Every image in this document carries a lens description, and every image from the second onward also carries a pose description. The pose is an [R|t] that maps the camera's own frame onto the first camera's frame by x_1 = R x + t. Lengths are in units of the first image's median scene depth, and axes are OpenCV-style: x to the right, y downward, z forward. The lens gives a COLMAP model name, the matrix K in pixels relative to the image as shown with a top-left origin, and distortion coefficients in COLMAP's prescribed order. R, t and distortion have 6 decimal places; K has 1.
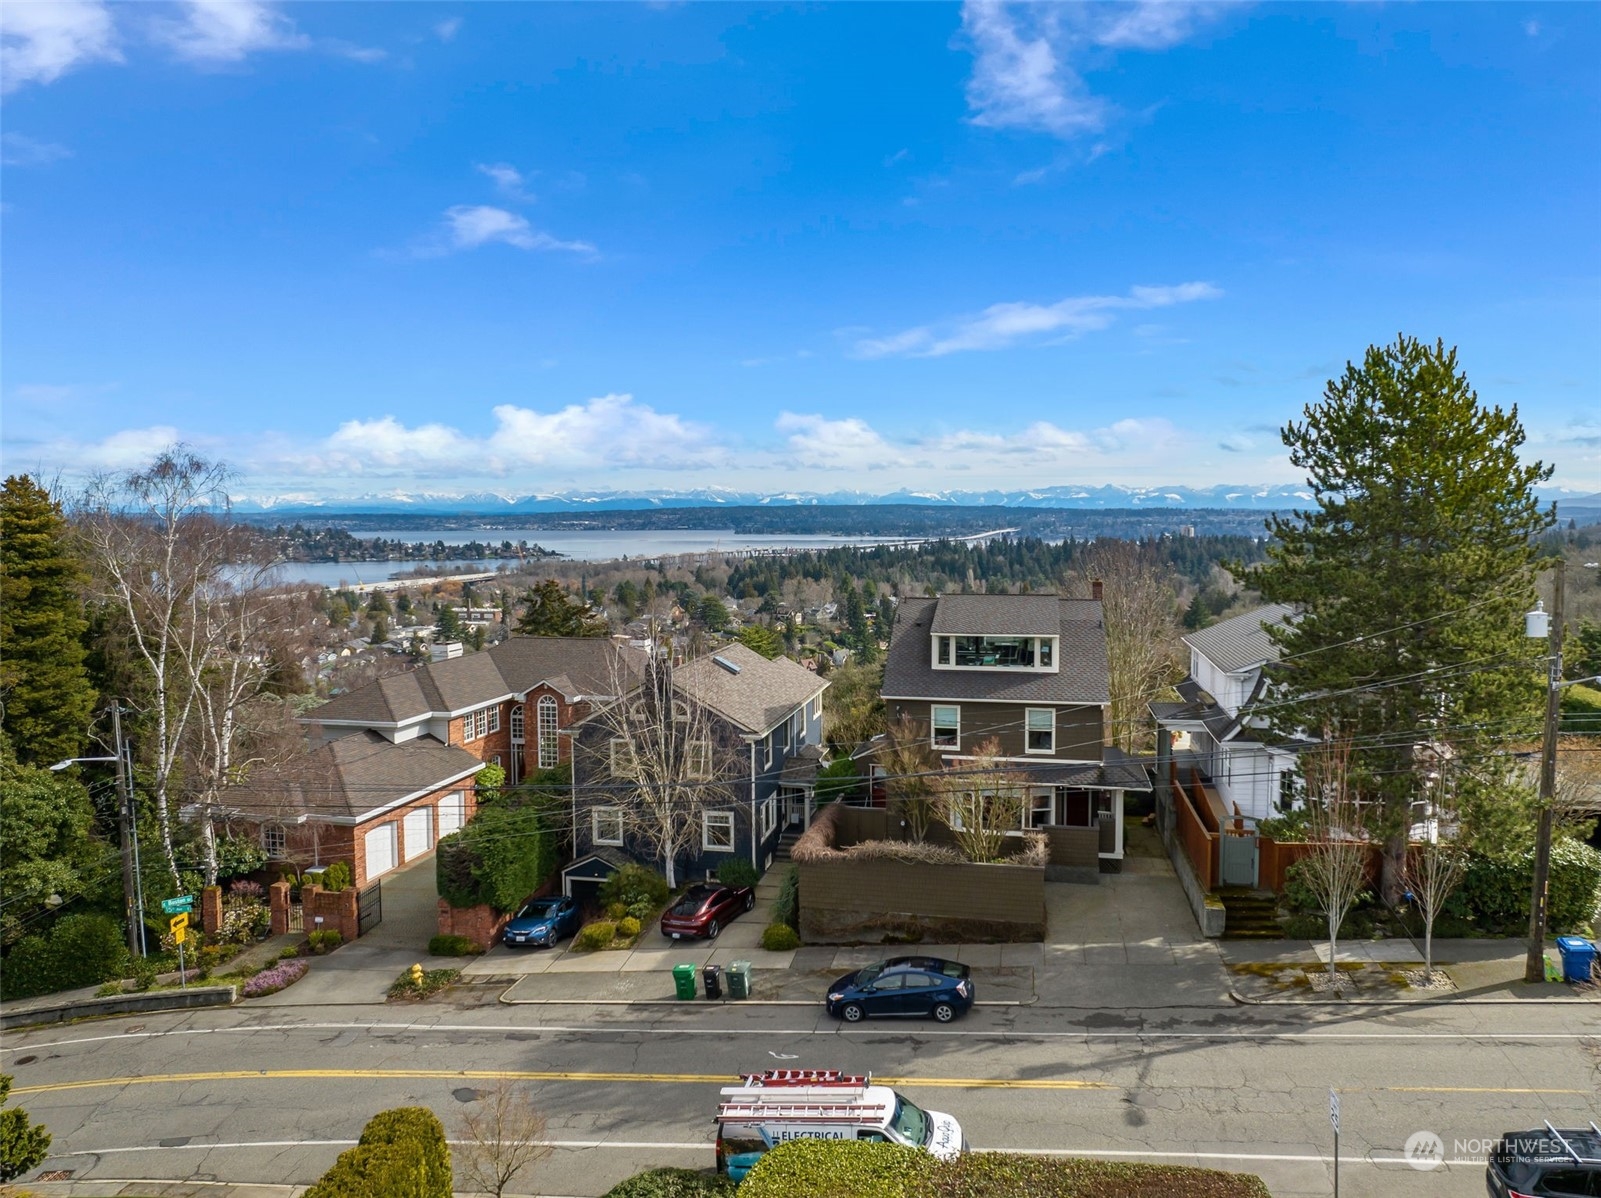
lens RADIAL K [[1127.3, 0, 800.5], [0, 1127.3, 599.0], [0, 0, 1]] dist [-0.026273, 0.010157]
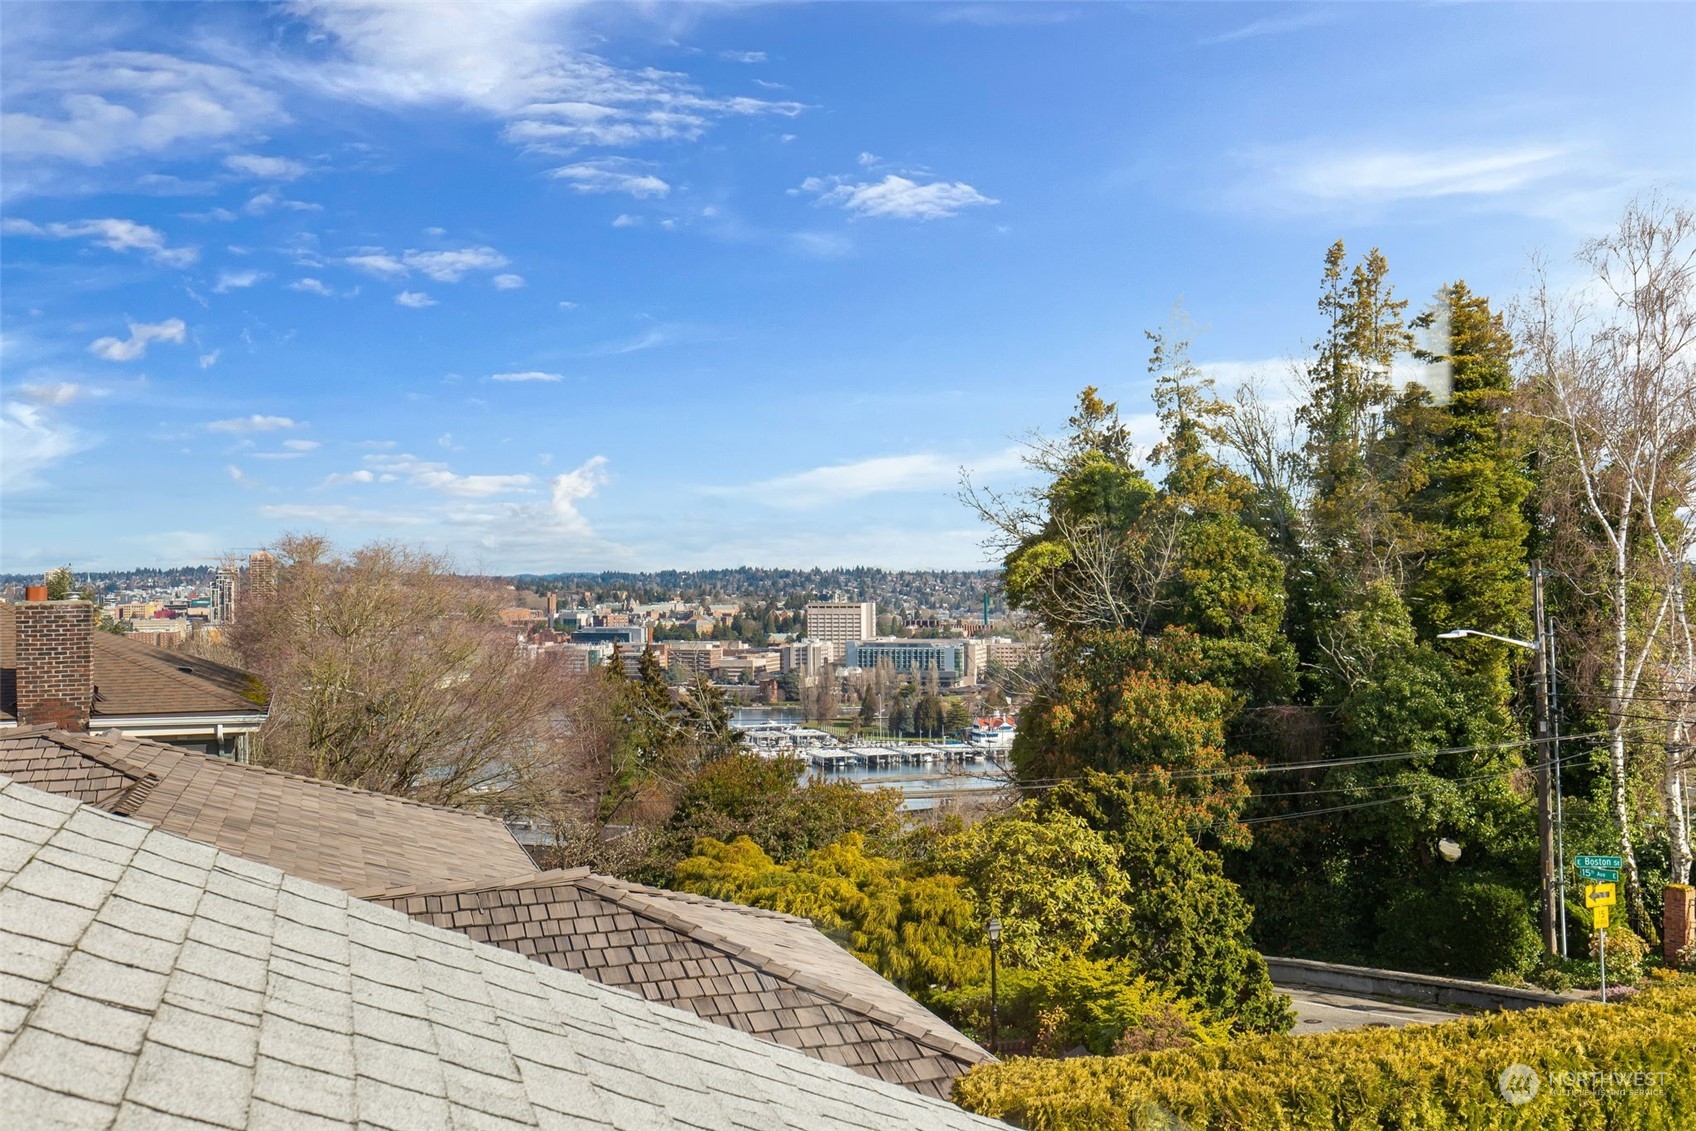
lens RADIAL K [[1619.6, 0, 855.0], [0, 1619.6, 569.0], [0, 0, 1]] dist [0.010481, 0.007823]
pose [[0.500511, -0.003871, -0.865722, 0.032522], [-0.060324, 0.997404, -0.039335, 0.169670], [0.863626, 0.071912, 0.498977, 0.162800]]
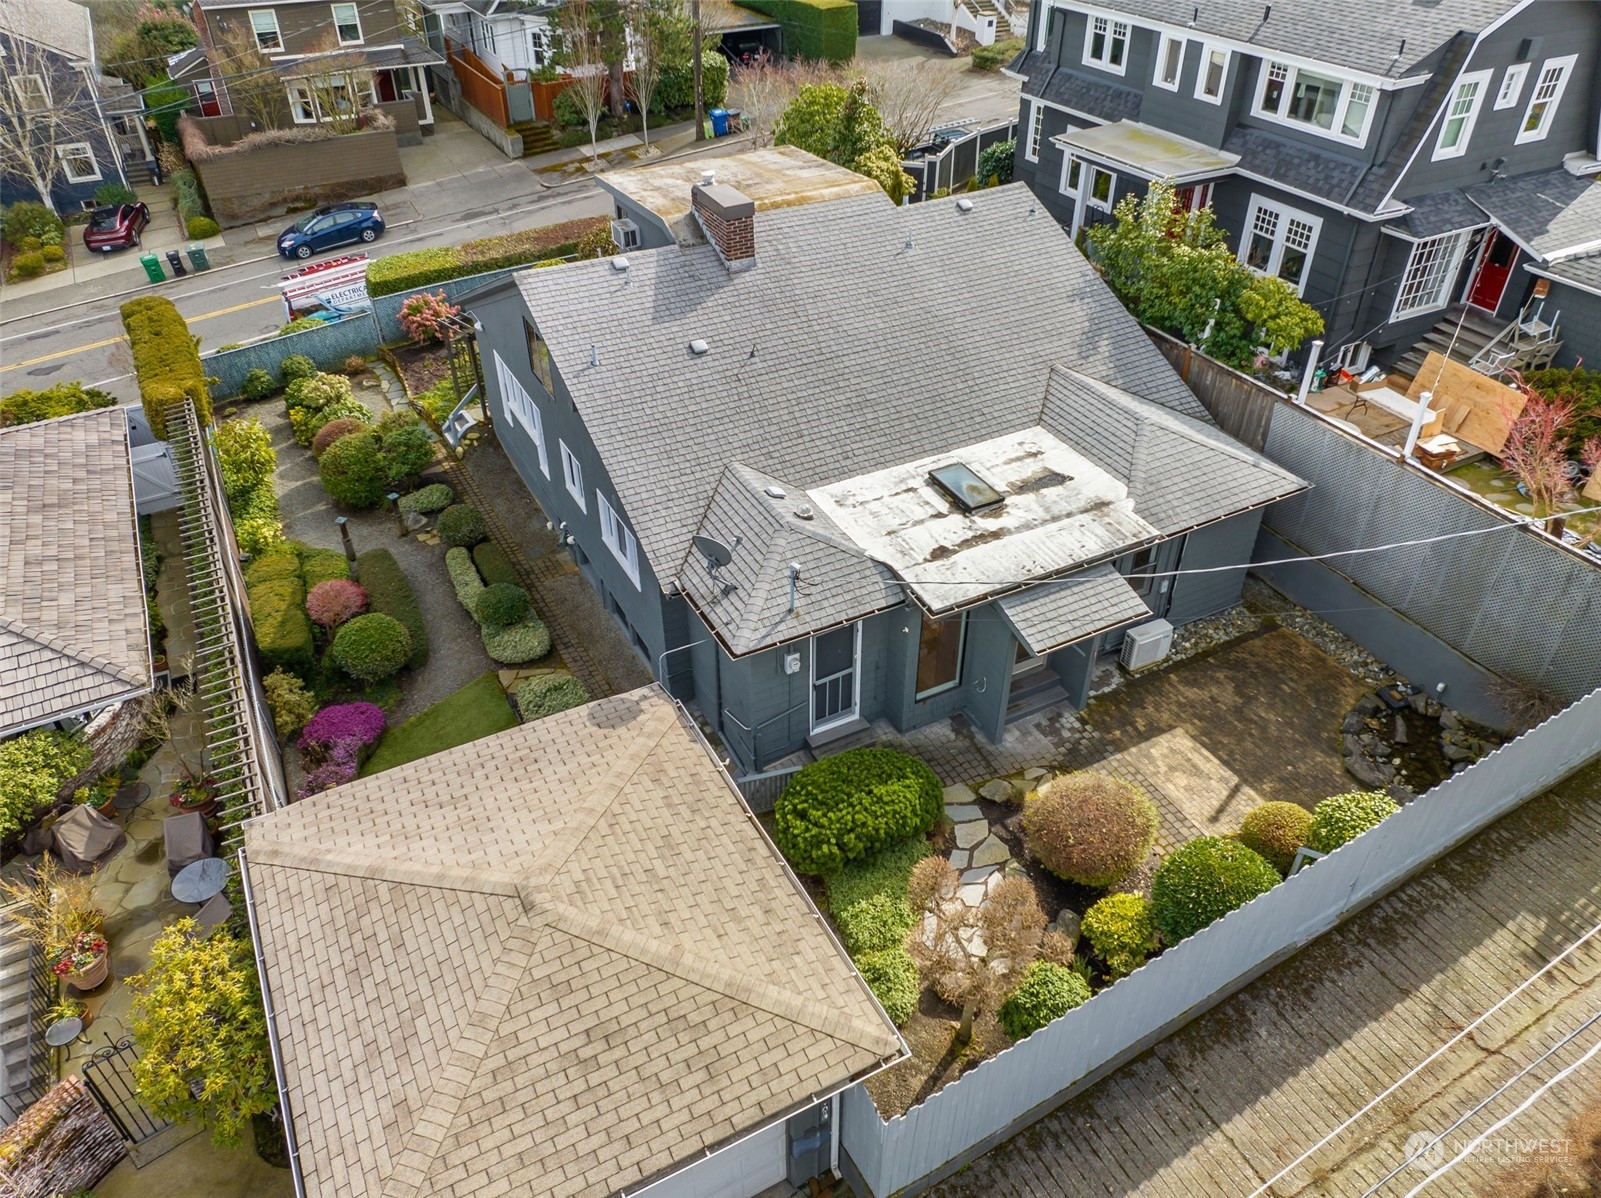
lens RADIAL K [[1125.6, 0, 804.0], [0, 1125.6, 598.3], [0, 0, 1]] dist [-0.033736, 0.026818]
pose [[0.765640, -0.382885, 0.516909, -0.320217], [0.044326, 0.833058, 0.551407, -0.011768], [-0.641741, -0.399266, 0.654794, -0.431464]]
